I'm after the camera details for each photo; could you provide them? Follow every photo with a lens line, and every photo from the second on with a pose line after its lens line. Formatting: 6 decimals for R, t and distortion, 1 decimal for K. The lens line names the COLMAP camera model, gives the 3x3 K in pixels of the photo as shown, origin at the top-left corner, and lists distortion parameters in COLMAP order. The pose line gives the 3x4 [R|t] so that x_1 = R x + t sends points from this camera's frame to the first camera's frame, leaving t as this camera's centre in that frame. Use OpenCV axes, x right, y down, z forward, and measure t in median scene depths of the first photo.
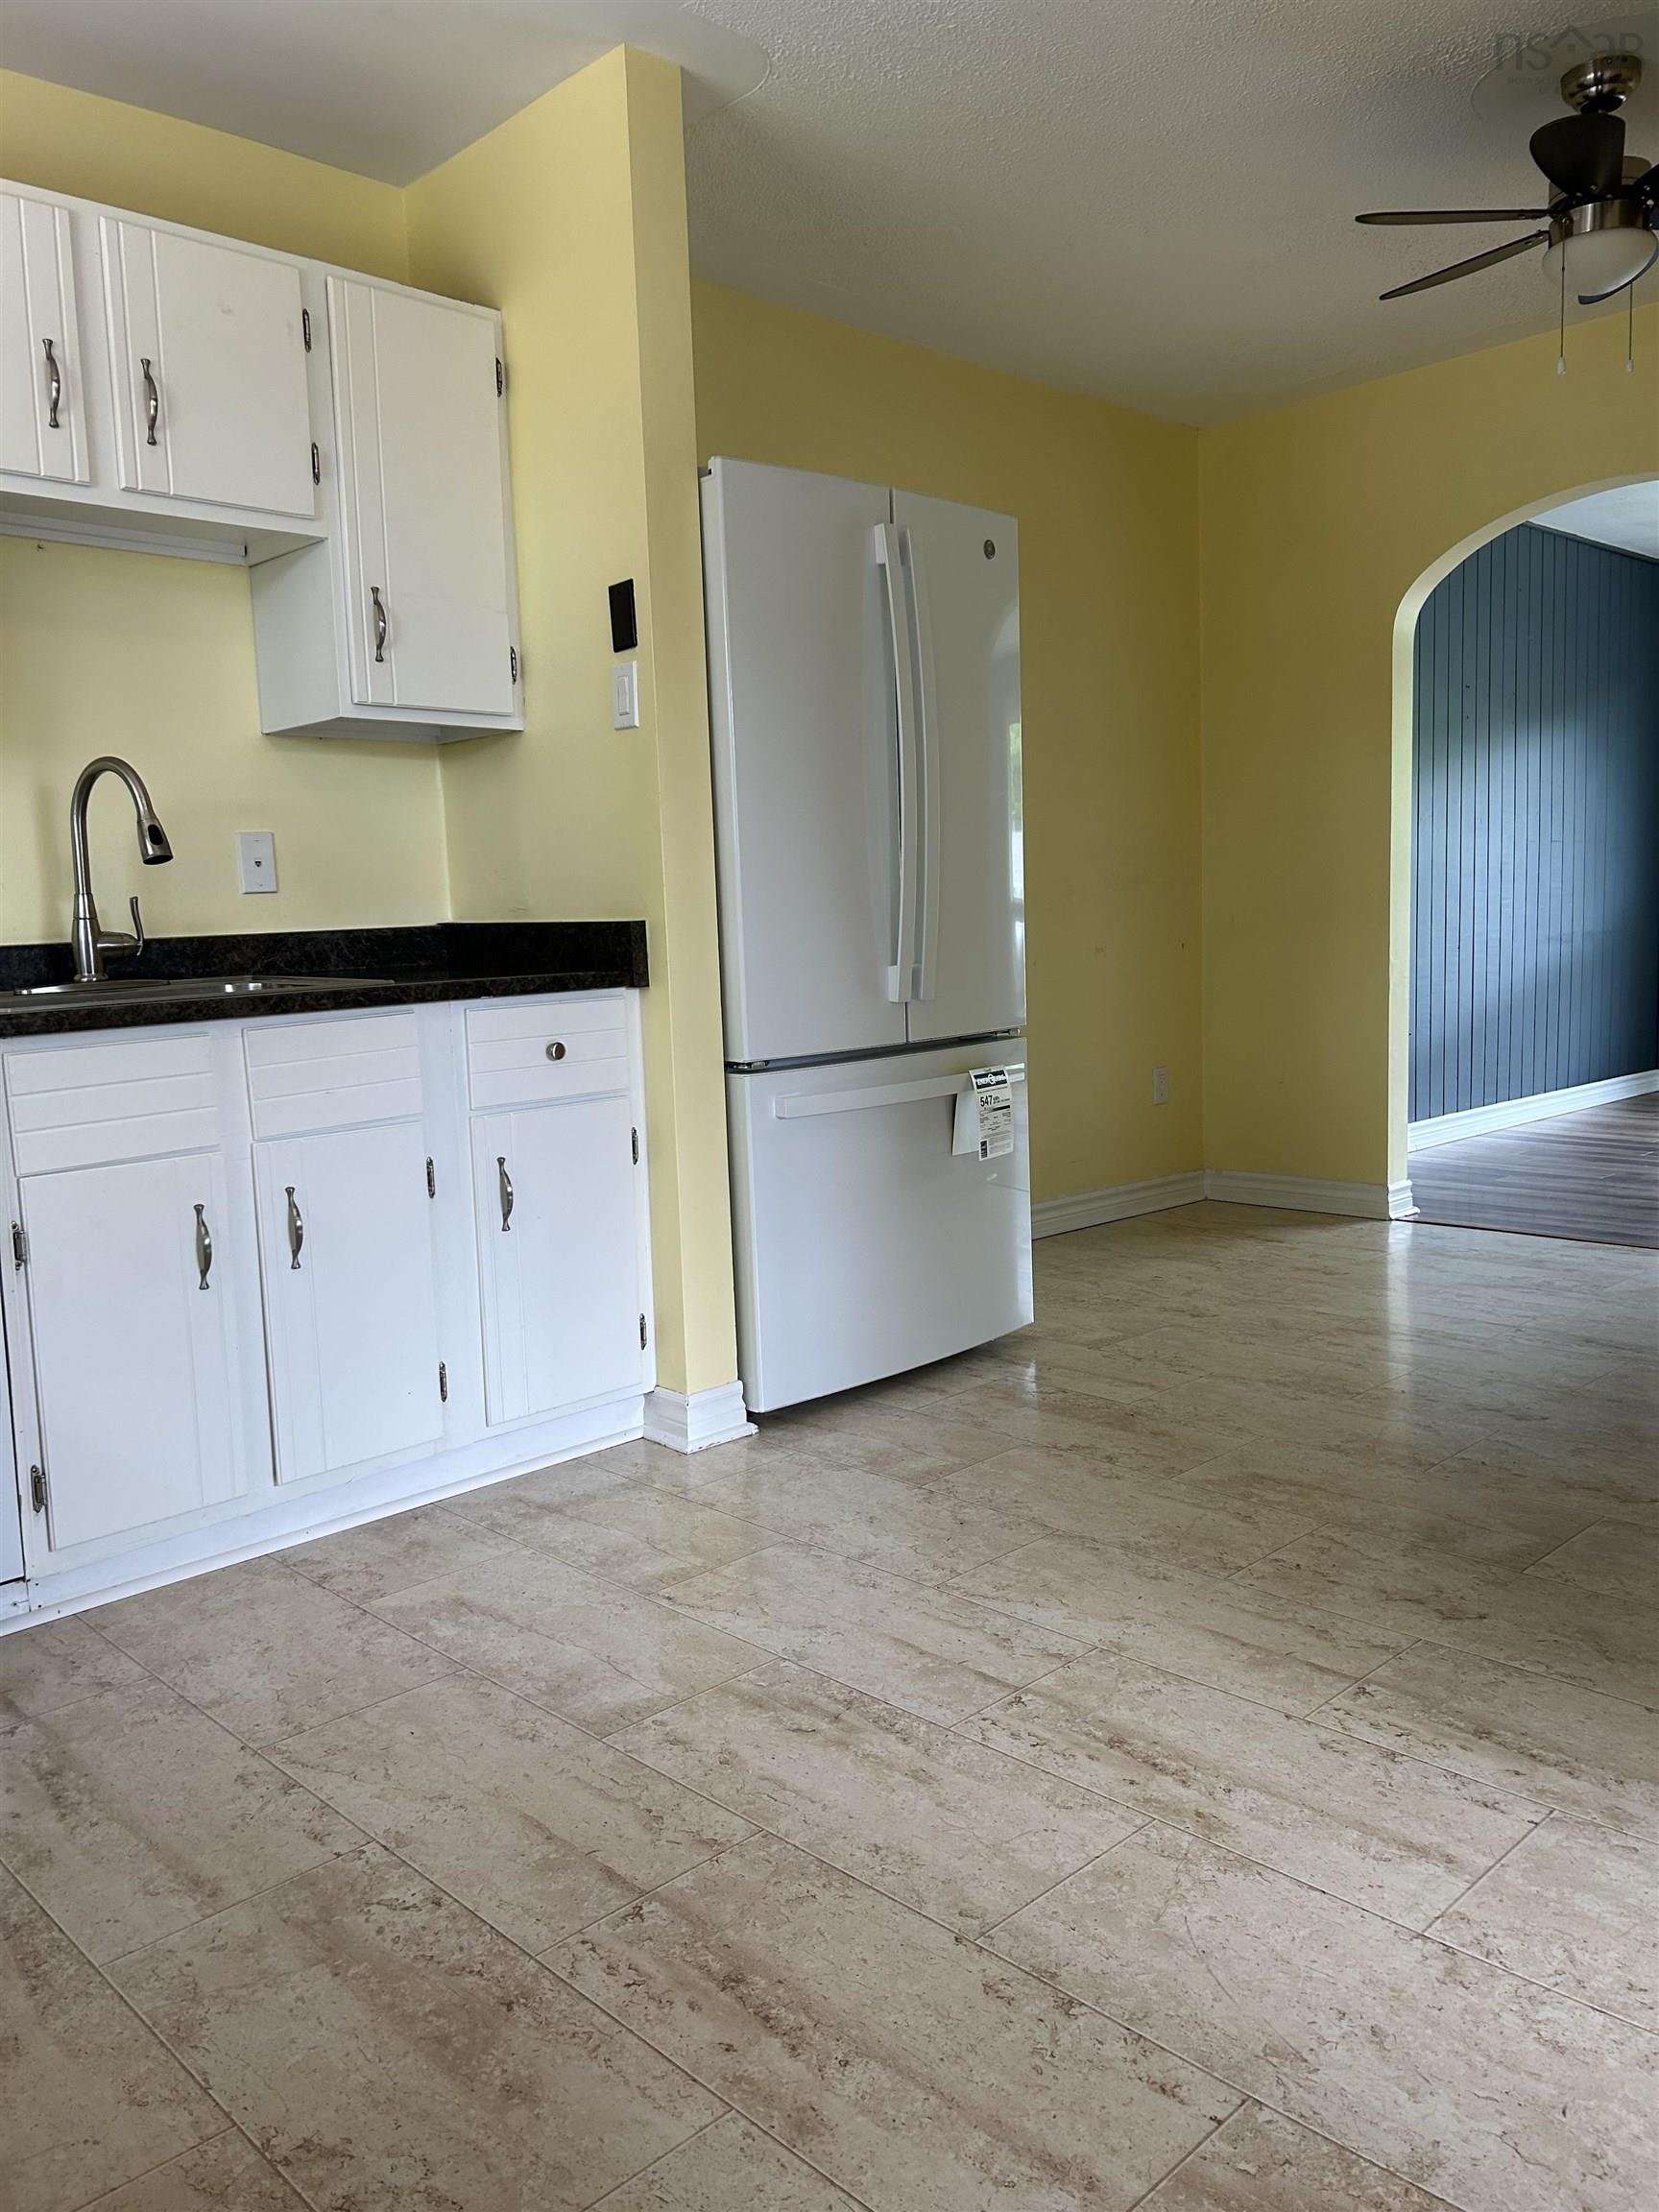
lens RADIAL K [[1656.2, 0, 807.6], [0, 1656.2, 1139.7], [0, 0, 1]] dist [0.054937, -0.060604]
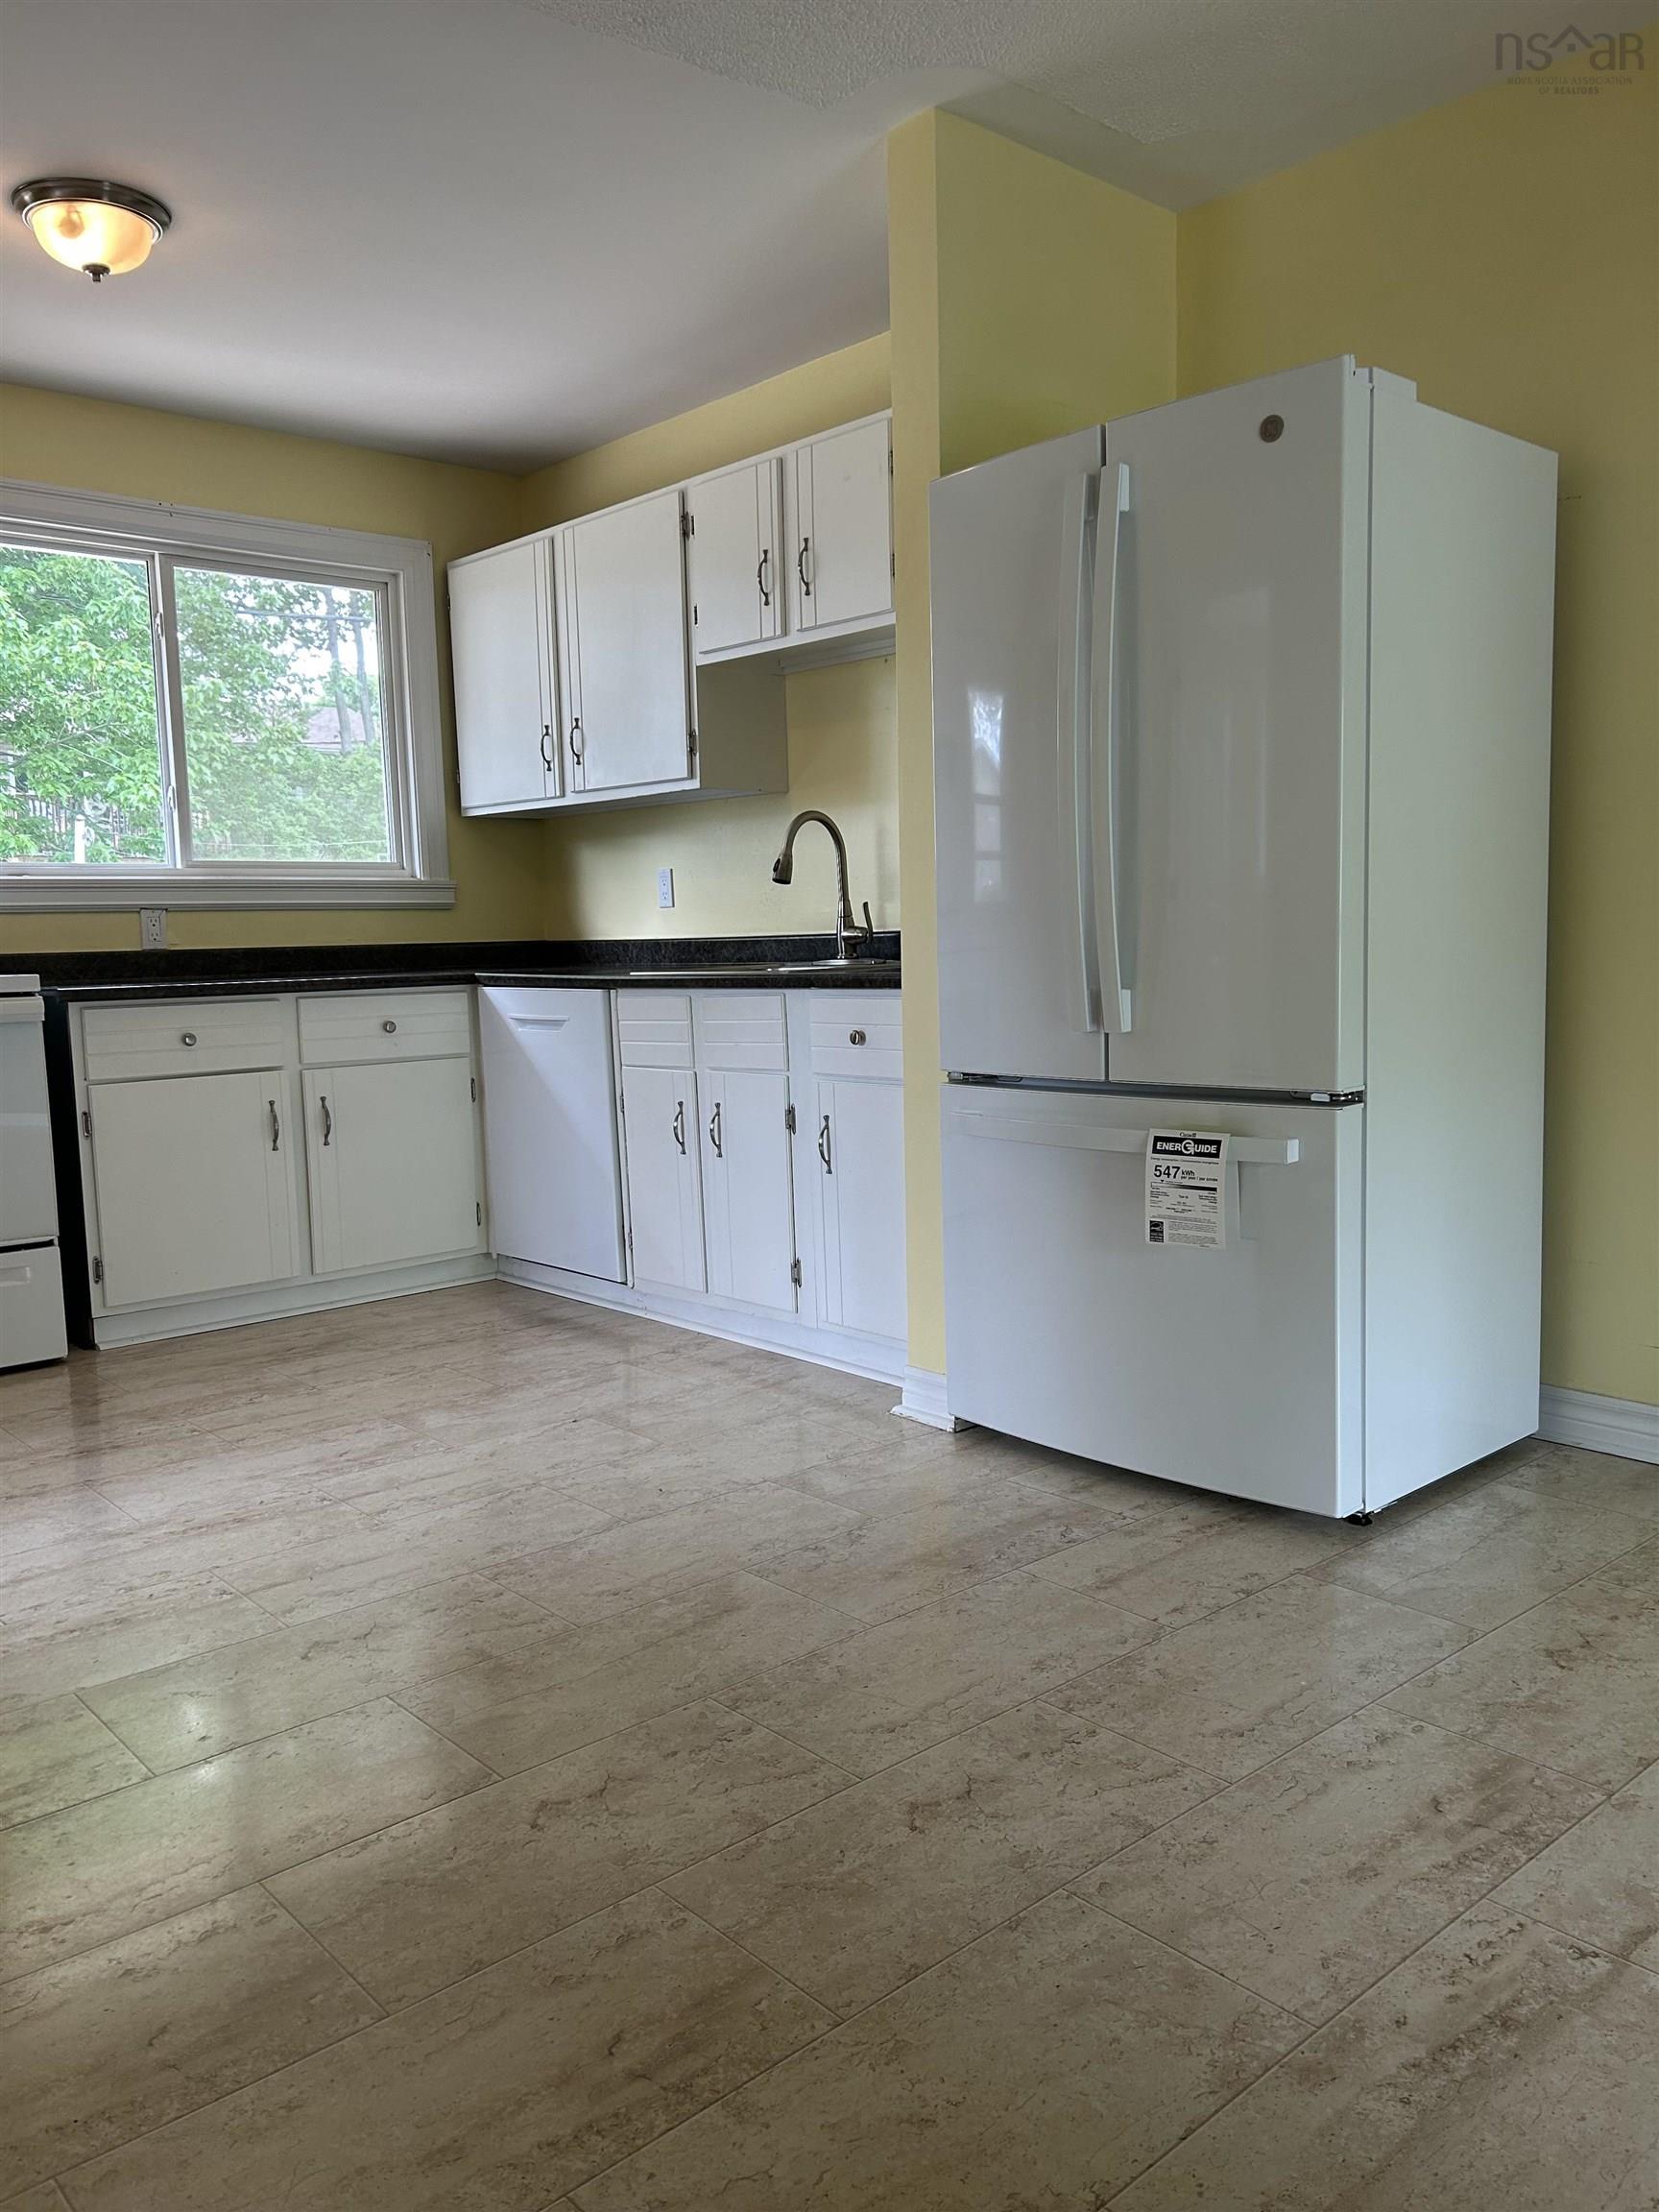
lens RADIAL K [[1656.2, 0, 806.3], [0, 1656.2, 1097.8], [0, 0, 1]] dist [0.054937, -0.060604]
pose [[-0.038993, 0.138433, -0.989604, 1.349332], [-0.109638, 0.983785, 0.141939, -0.227866], [0.993206, 0.114033, -0.023183, 1.285156]]
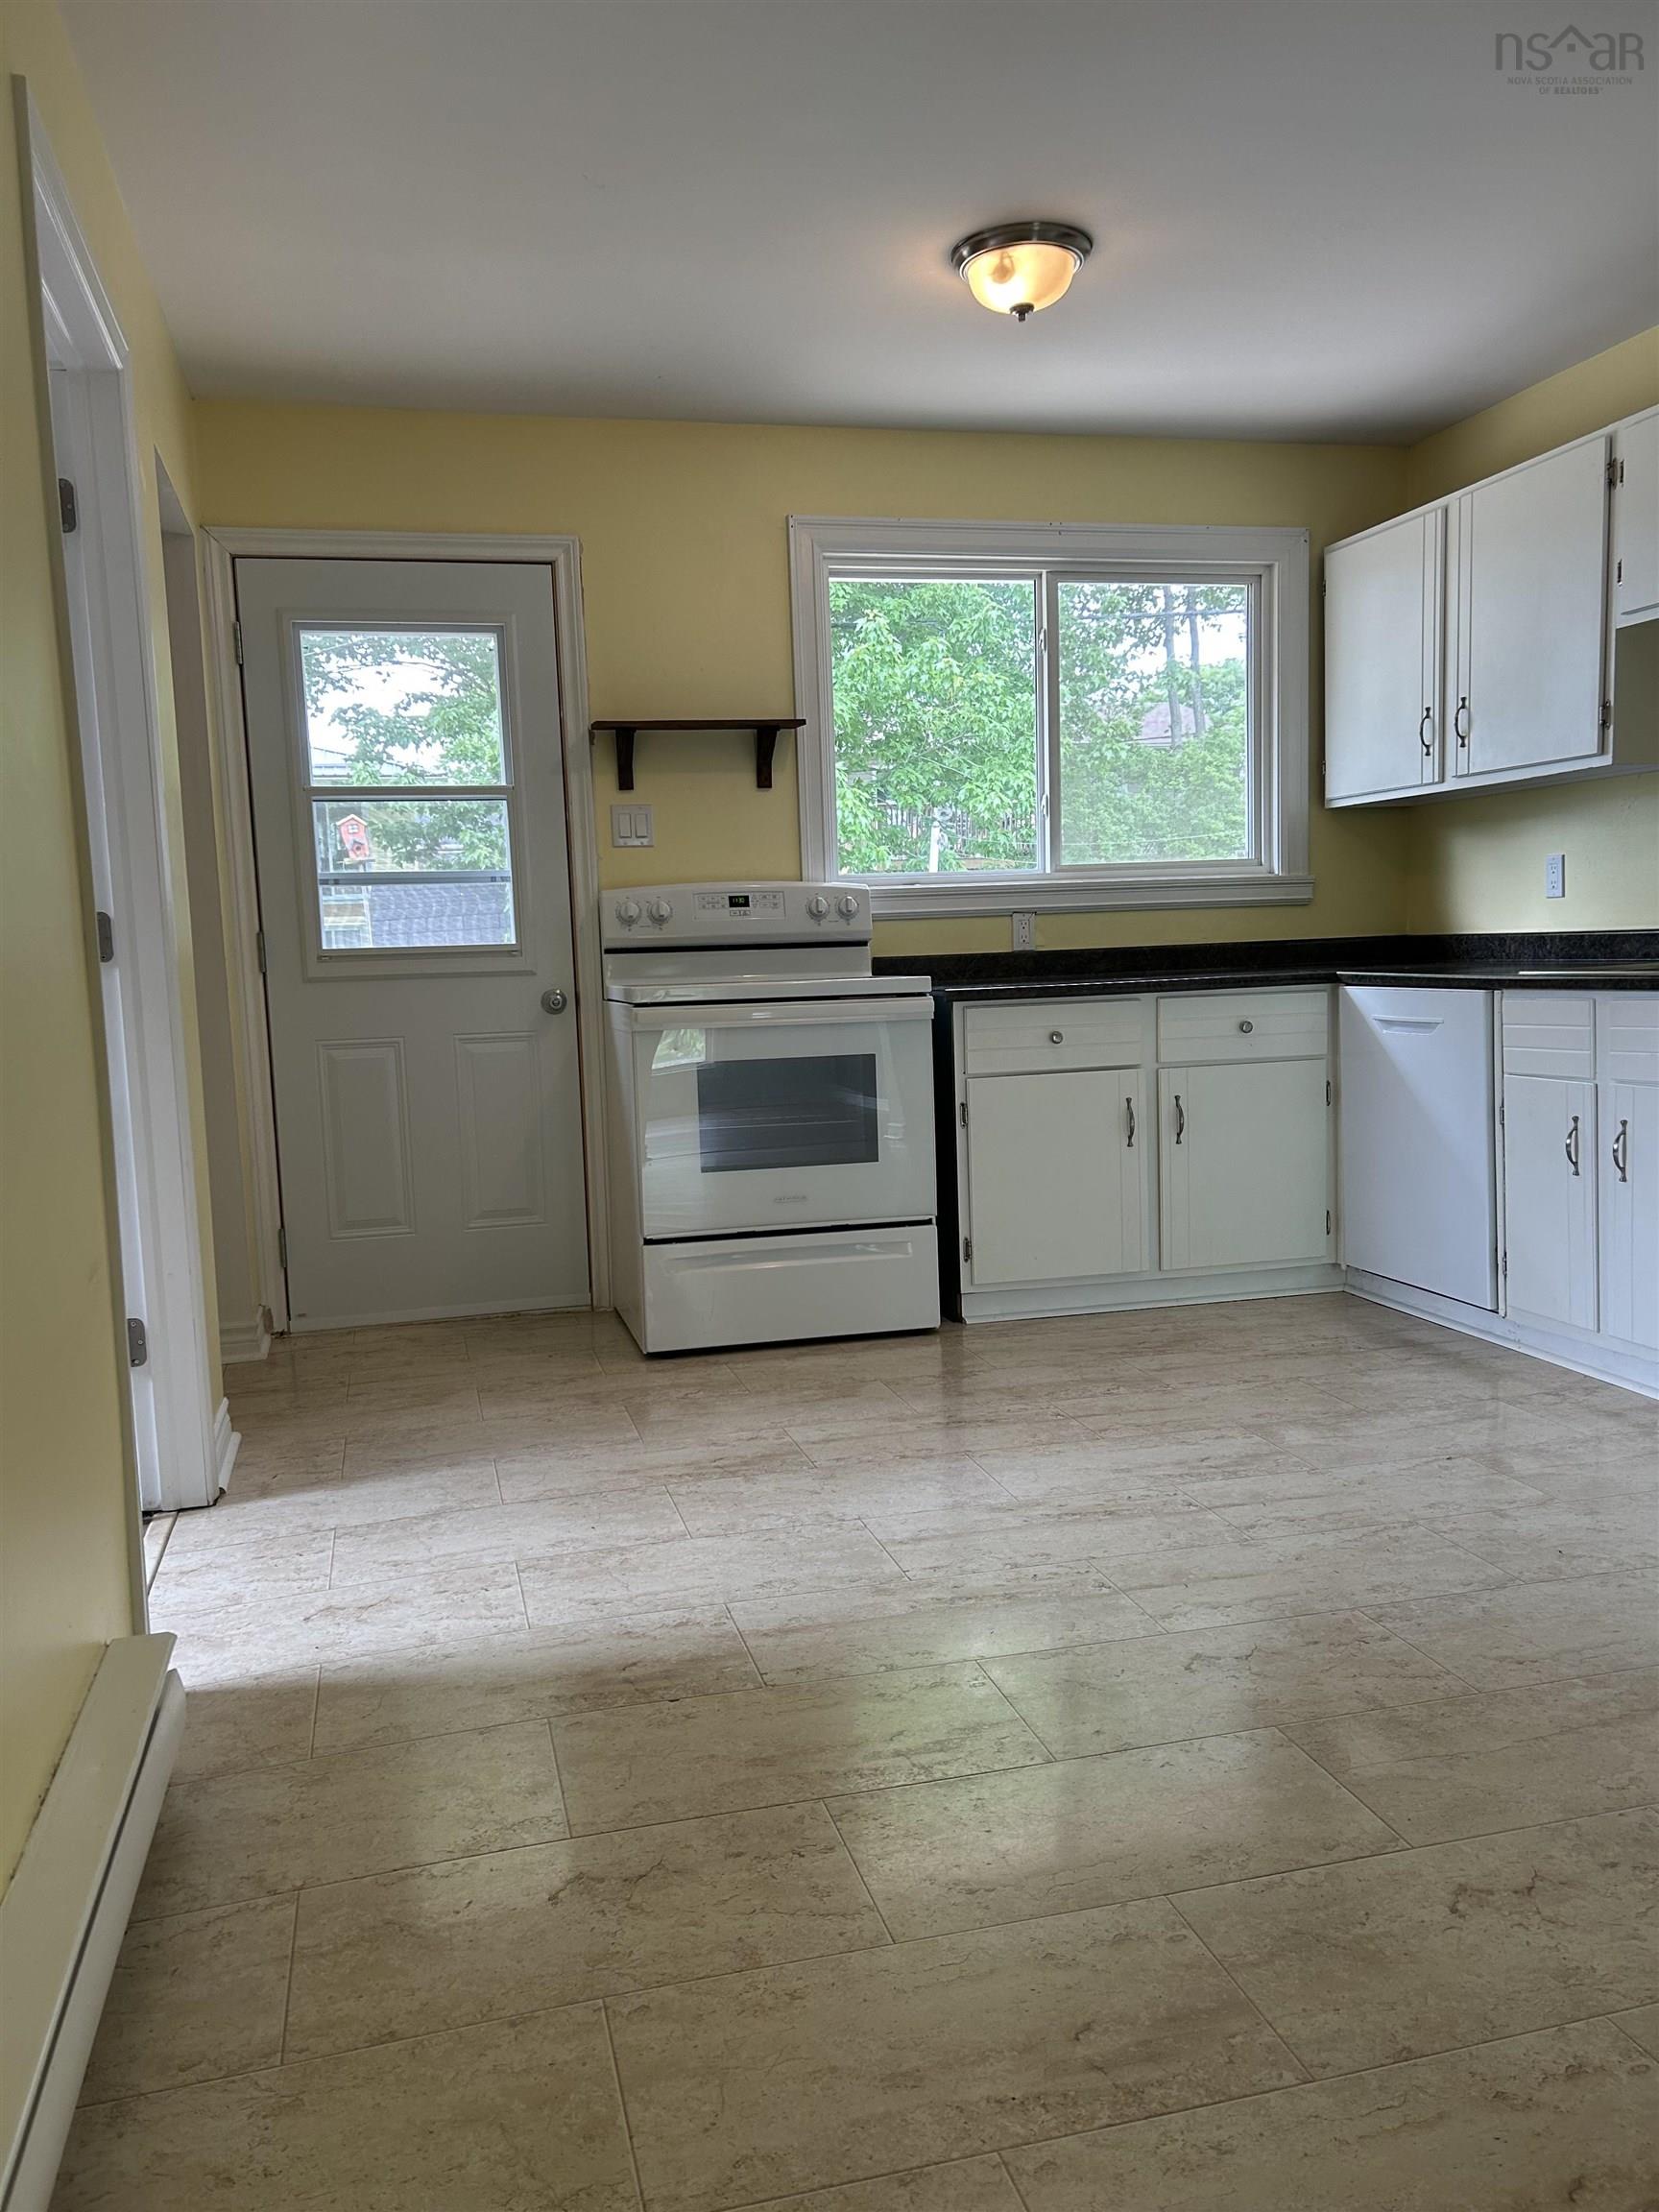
lens RADIAL K [[1656.2, 0, 815.4], [0, 1656.2, 1094.1], [0, 0, 1]] dist [0.054937, -0.060604]
pose [[-0.486983, 0.132855, -0.863248, 1.340916], [-0.066147, 0.979915, 0.188126, -0.232205], [0.870903, 0.148715, -0.468414, 1.223115]]
